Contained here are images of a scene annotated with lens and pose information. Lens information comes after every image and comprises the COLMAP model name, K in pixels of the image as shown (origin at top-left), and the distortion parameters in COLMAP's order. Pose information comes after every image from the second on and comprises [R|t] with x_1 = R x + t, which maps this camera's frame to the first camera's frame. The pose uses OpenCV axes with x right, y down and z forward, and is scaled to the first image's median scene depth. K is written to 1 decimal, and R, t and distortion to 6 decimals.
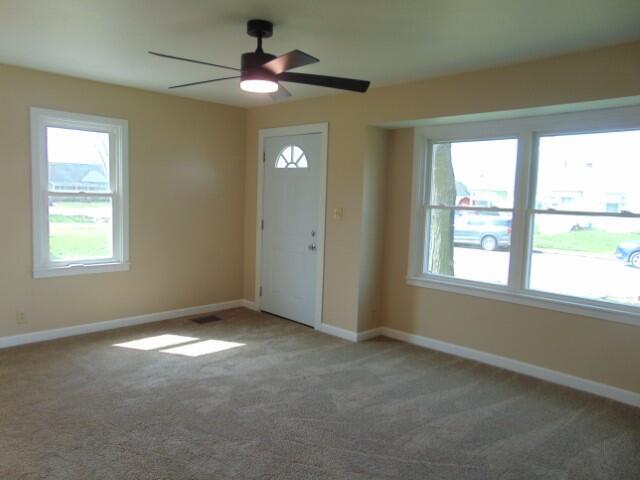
lens RADIAL K [[485.7, 0, 322.0], [0, 485.7, 239.6], [0, 0, 1]] dist [0.007272, 0.004327]
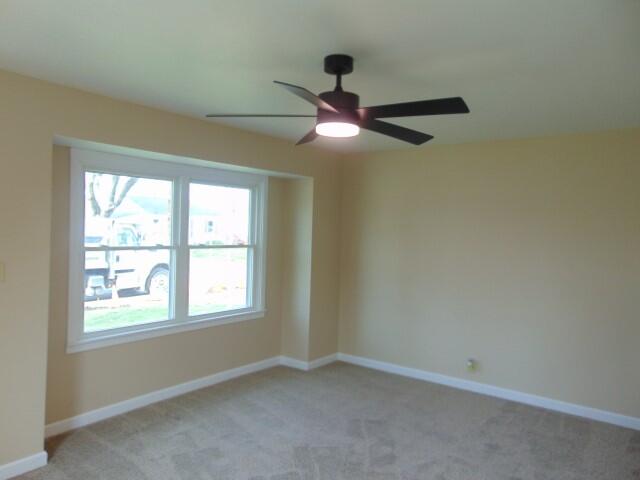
lens RADIAL K [[485.7, 0, 322.0], [0, 485.7, 239.6], [0, 0, 1]] dist [0.007272, 0.004327]
pose [[-0.114539, -0.053758, 0.991963, -0.710625], [0.063404, 0.996103, 0.061303, -0.122601], [-0.991393, 0.069916, -0.110684, 0.796520]]
